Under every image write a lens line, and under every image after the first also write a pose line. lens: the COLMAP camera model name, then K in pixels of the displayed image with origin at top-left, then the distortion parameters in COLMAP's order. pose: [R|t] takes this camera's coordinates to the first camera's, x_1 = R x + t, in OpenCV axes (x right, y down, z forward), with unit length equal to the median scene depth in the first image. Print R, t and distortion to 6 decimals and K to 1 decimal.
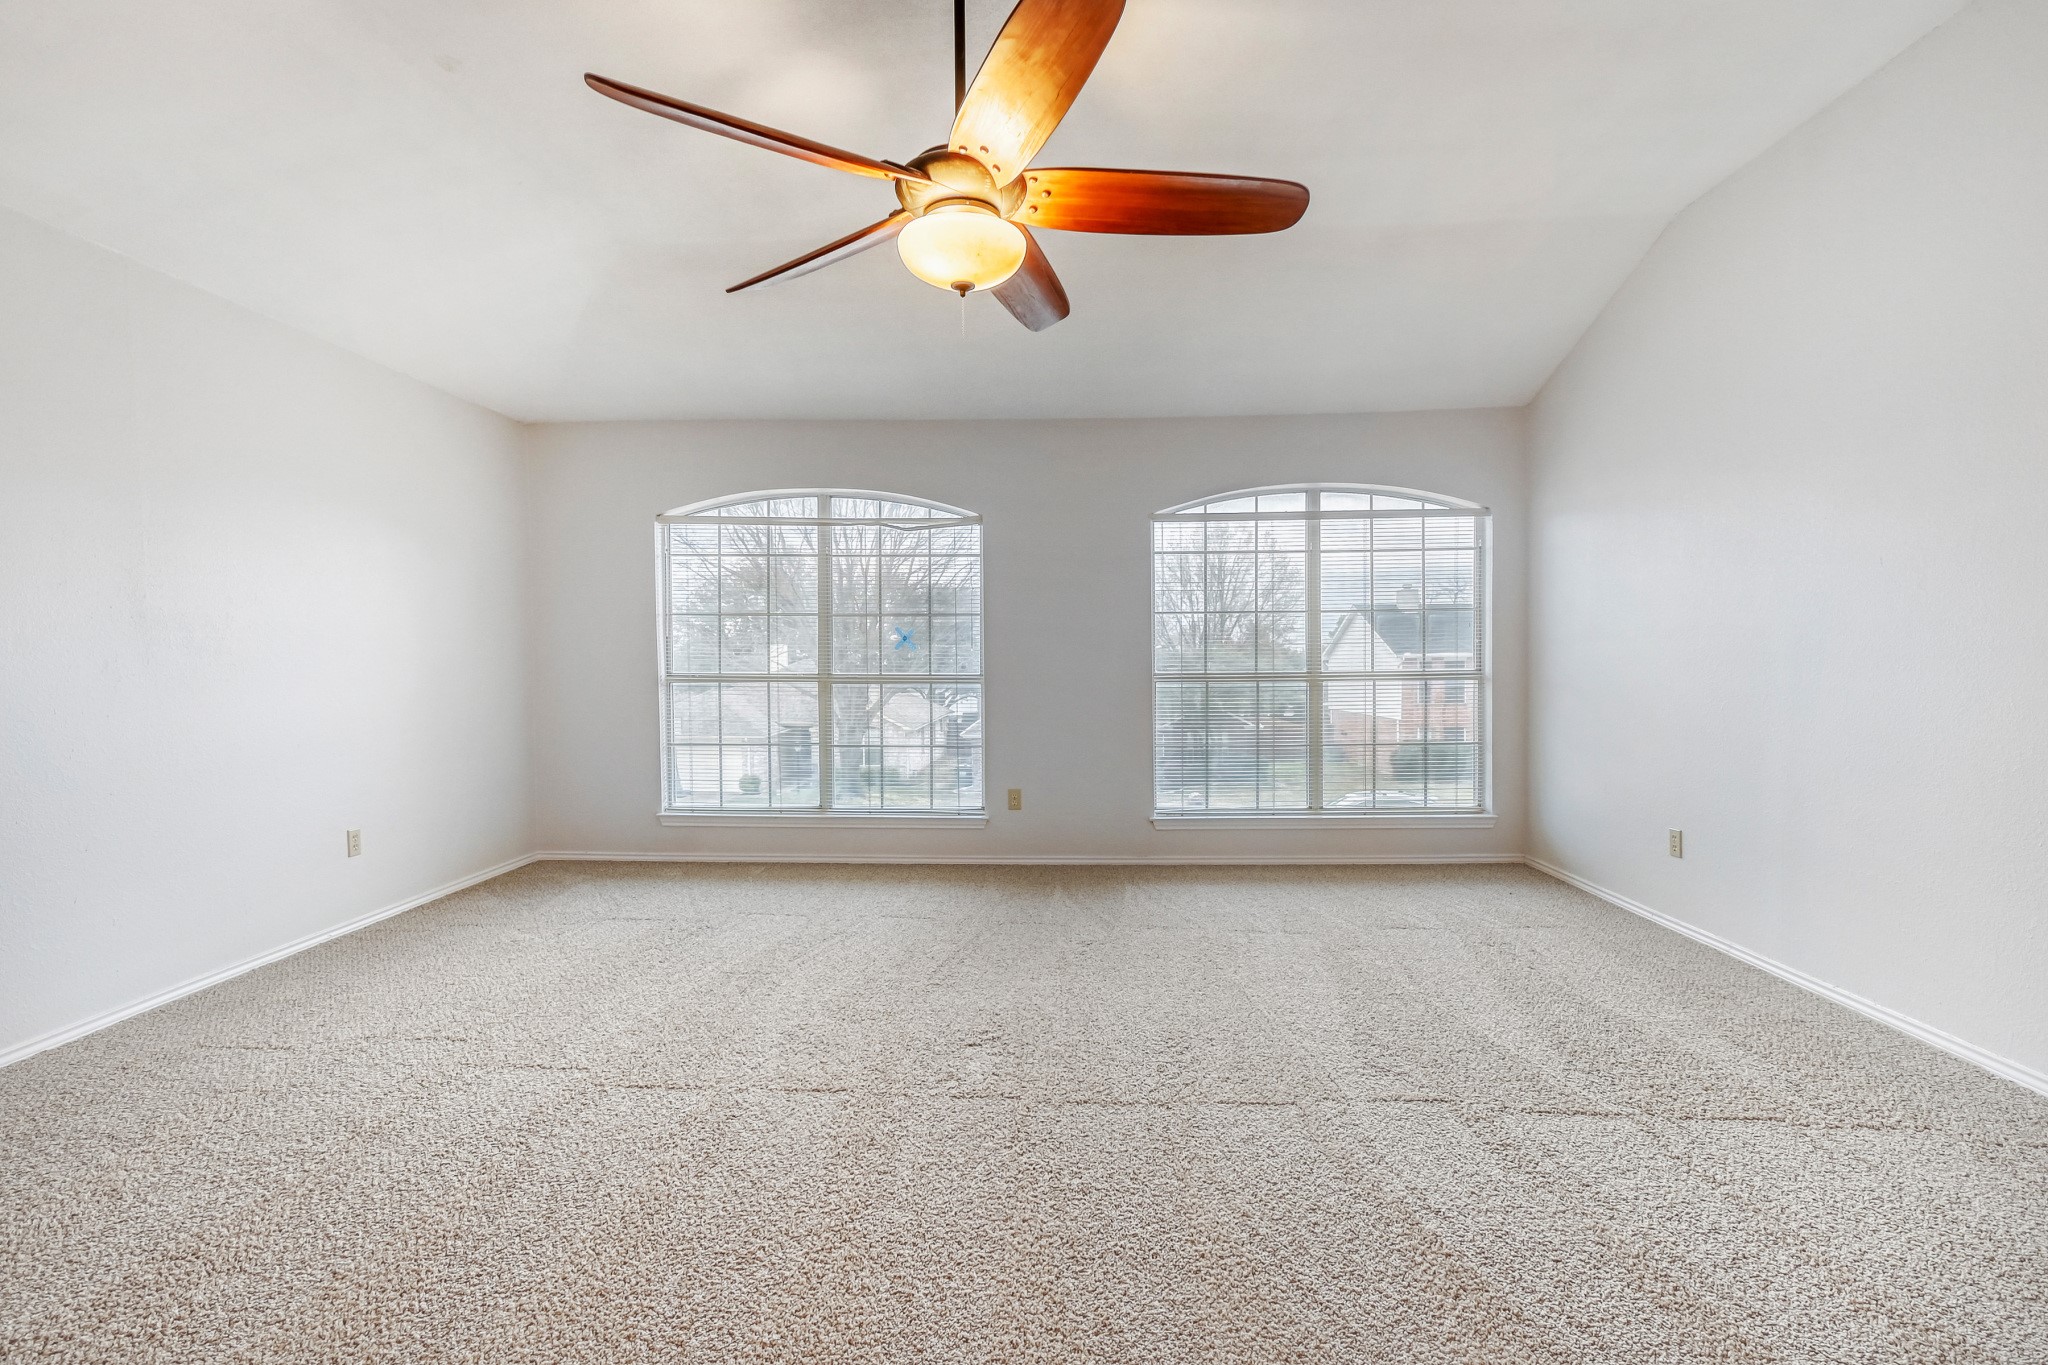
lens RADIAL K [[953.6, 0, 1023.7], [0, 953.6, 692.8], [0, 0, 1]] dist [0.004215, 0.000276]
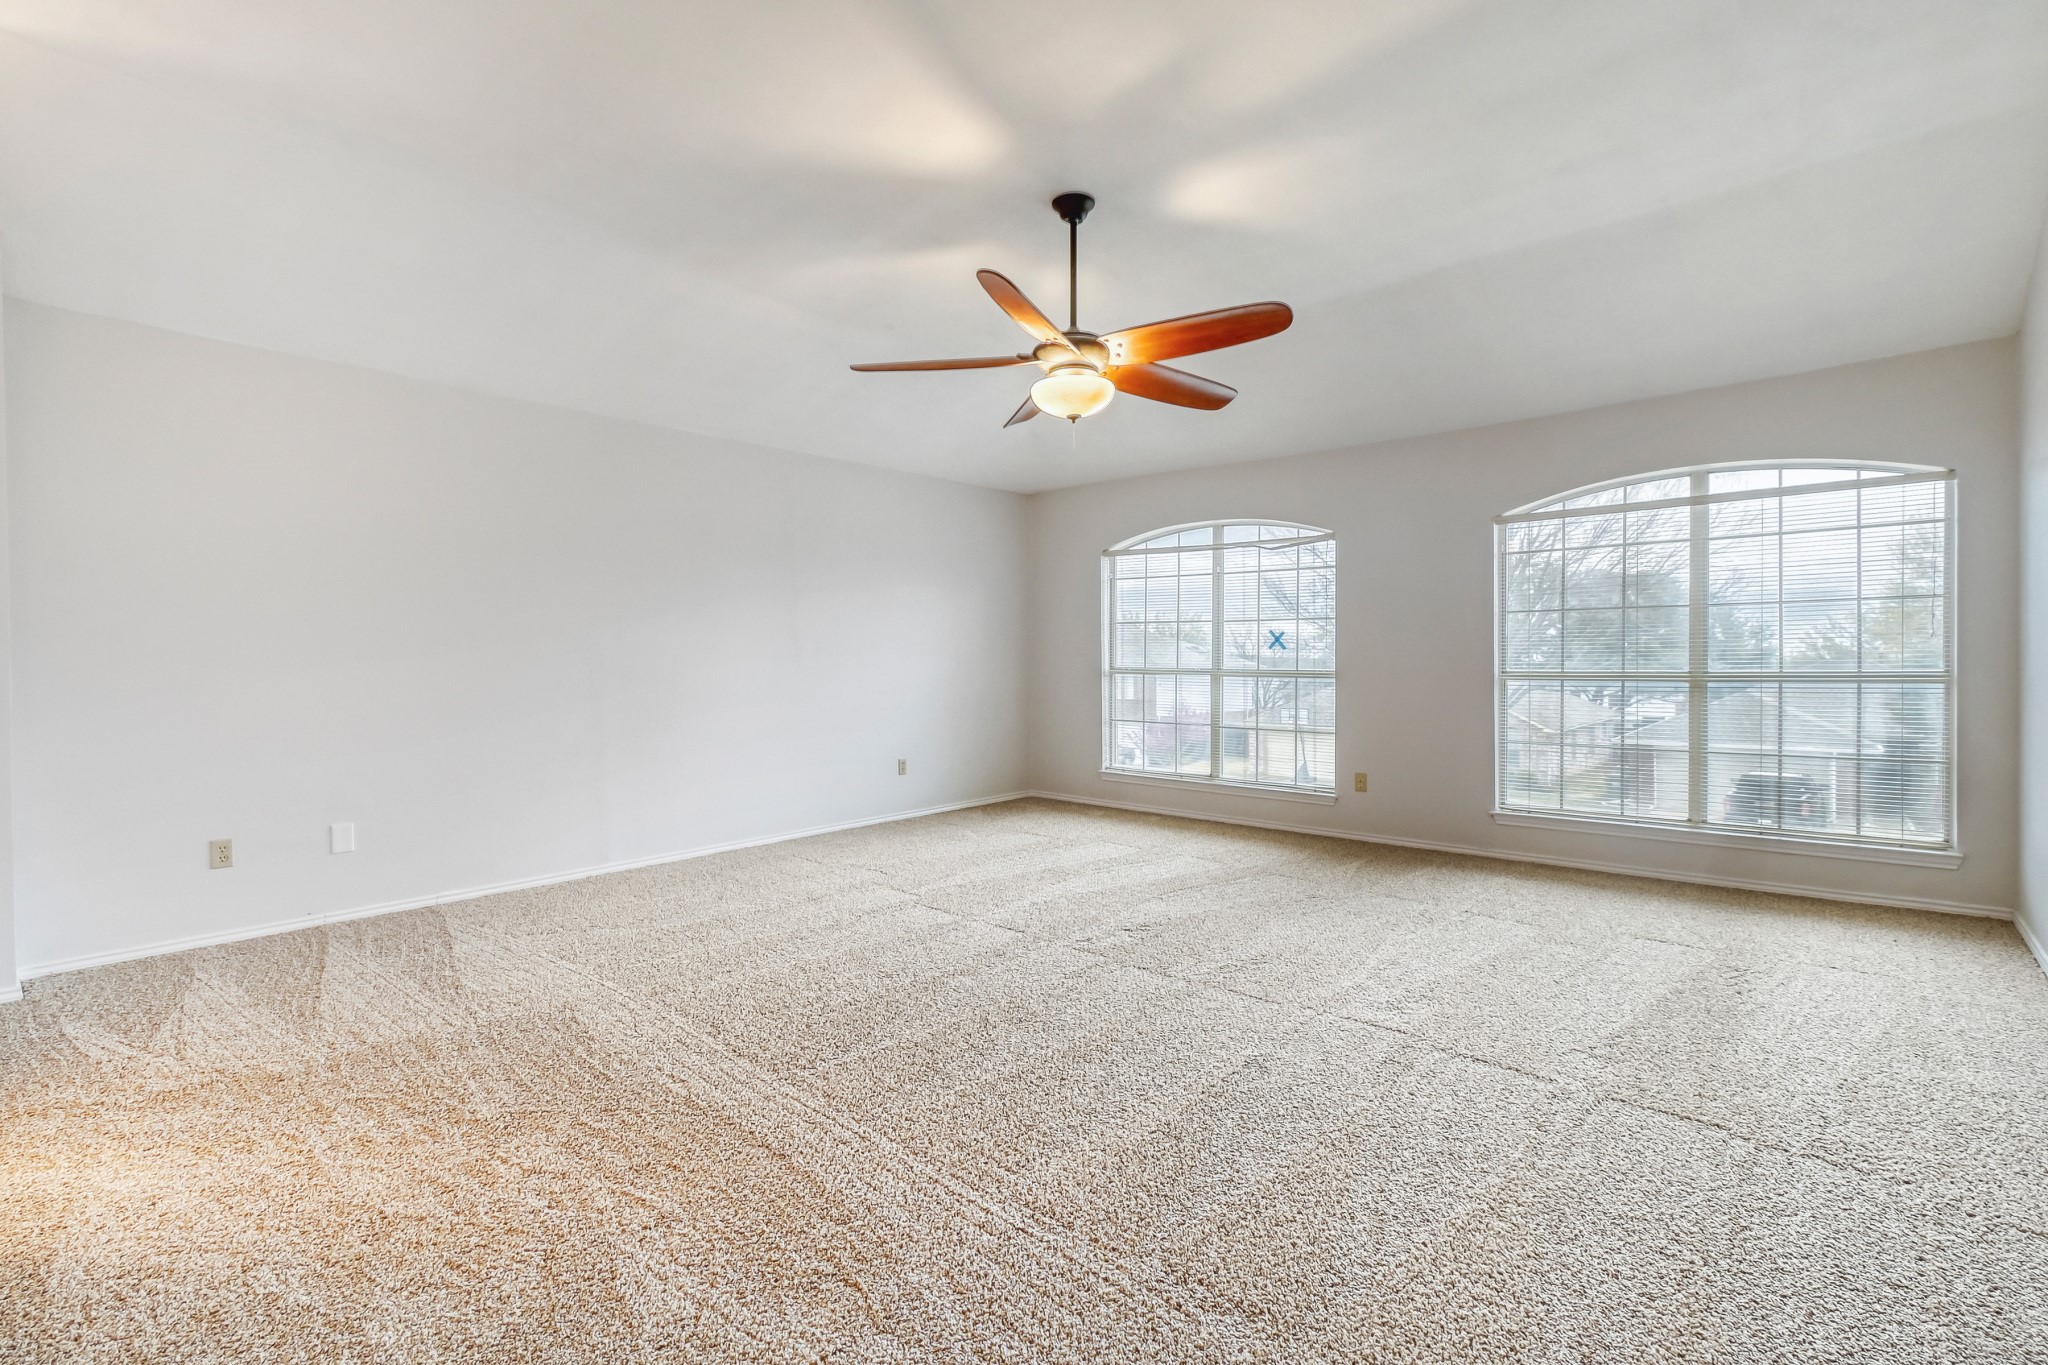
lens RADIAL K [[917.5, 0, 1026.3], [0, 917.5, 663.1], [0, 0, 1]] dist [0.000626, -0.000619]
pose [[0.775880, 0.005285, -0.630858, 0.360566], [-0.022406, 0.999565, -0.019182, 0.001577], [0.630482, 0.029018, 0.775661, -0.084479]]
